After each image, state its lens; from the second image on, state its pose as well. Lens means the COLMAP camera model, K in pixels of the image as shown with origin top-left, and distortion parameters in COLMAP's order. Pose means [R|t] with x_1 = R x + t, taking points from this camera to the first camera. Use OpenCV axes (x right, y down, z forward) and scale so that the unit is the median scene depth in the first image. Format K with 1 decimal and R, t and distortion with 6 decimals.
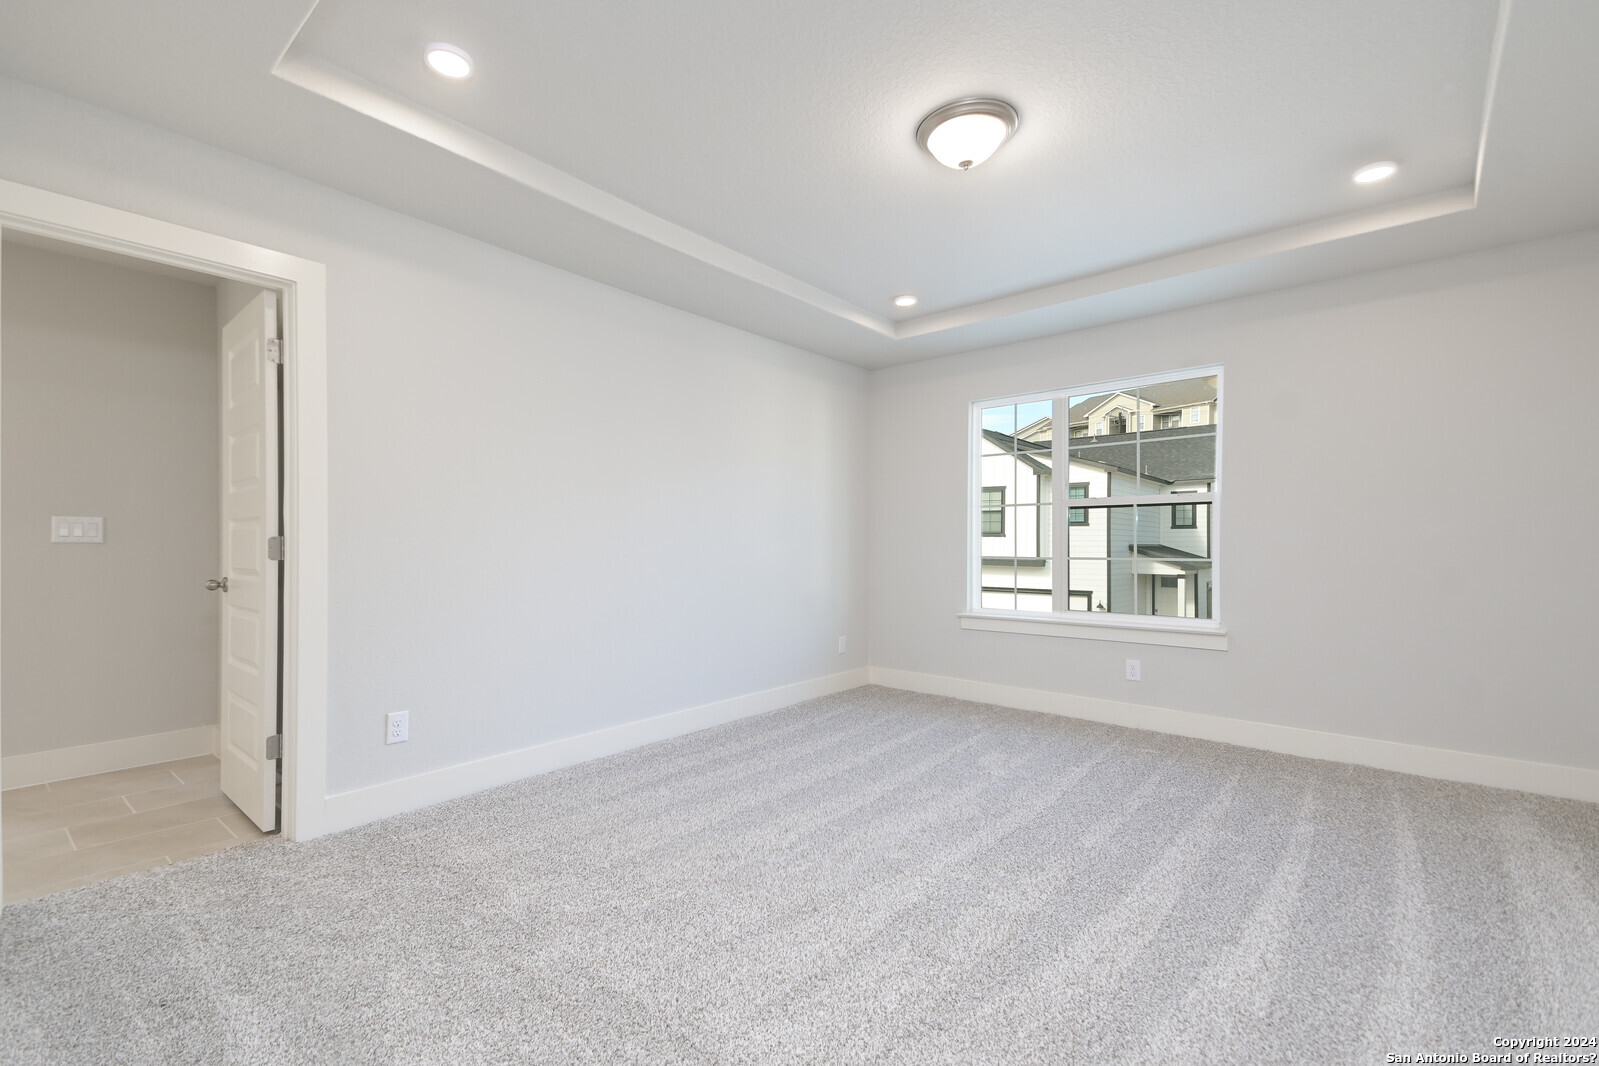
lens RADIAL K [[693.4, 0, 807.9], [0, 693.4, 535.7], [0, 0, 1]] dist [0.024194, -0.003237]
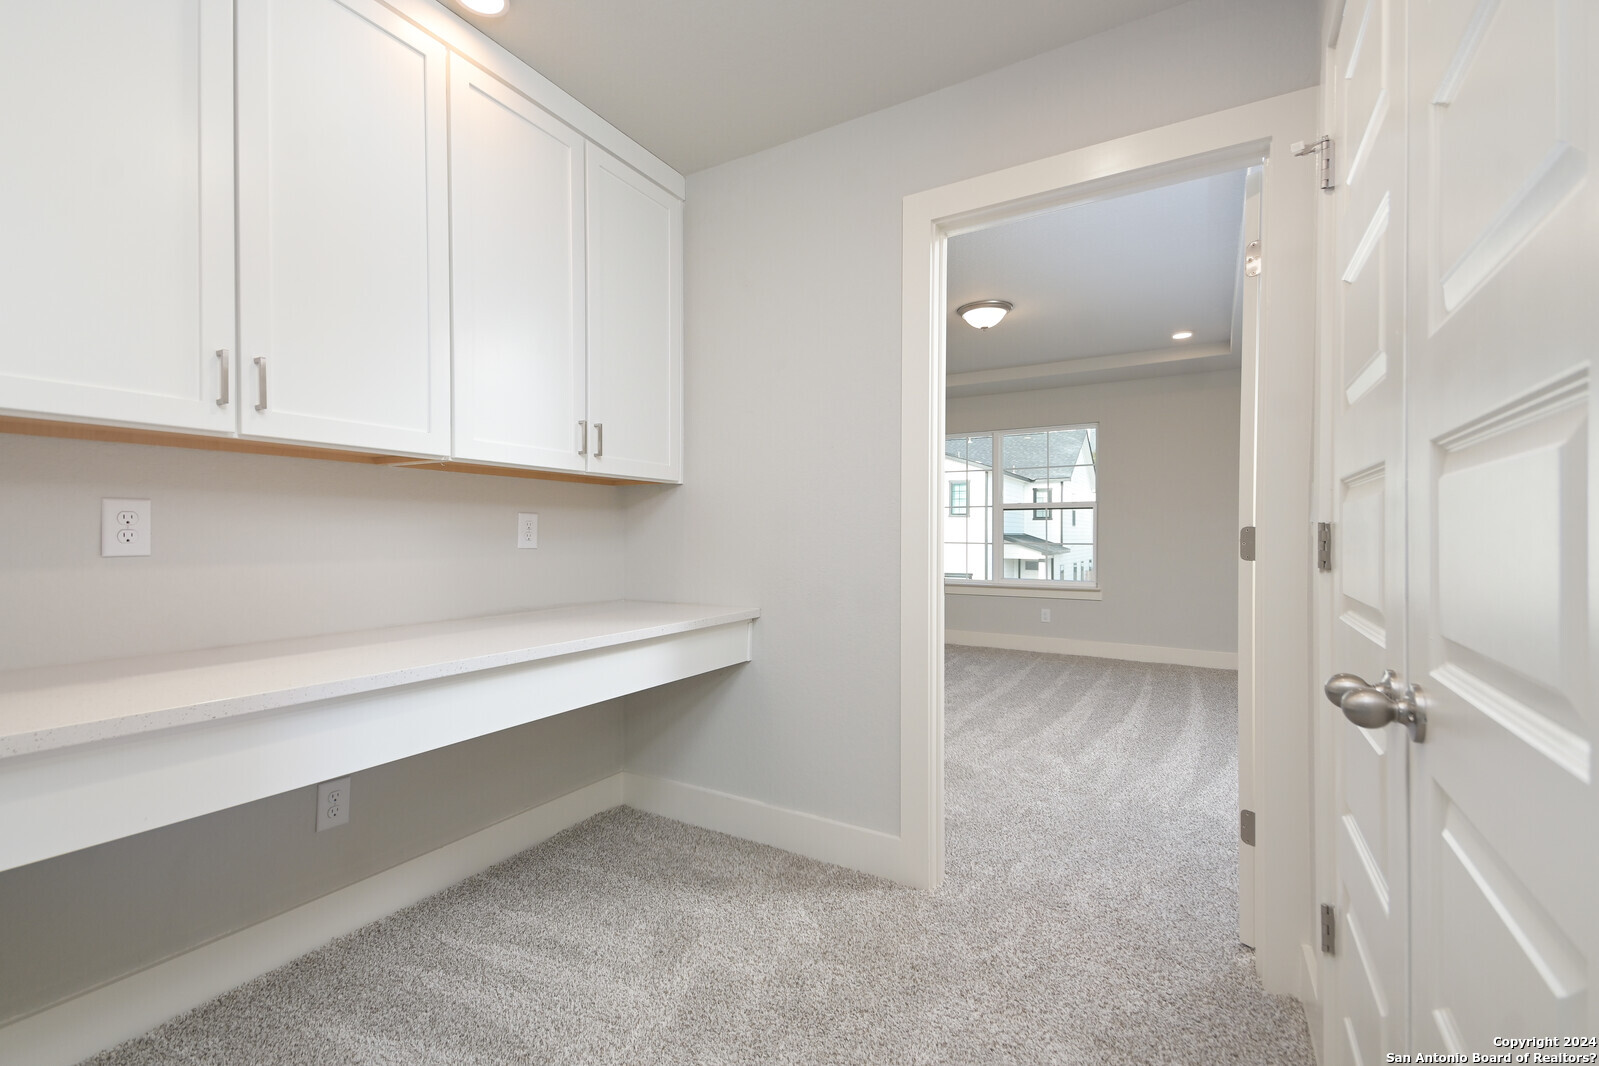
lens RADIAL K [[693.4, 0, 792.3], [0, 693.4, 537.0], [0, 0, 1]] dist [0.024194, -0.003237]
pose [[0.986644, -0.004766, 0.162823, -0.422166], [0.002058, 0.999857, 0.016797, -0.012291], [-0.162880, -0.016238, 0.986512, -0.538123]]
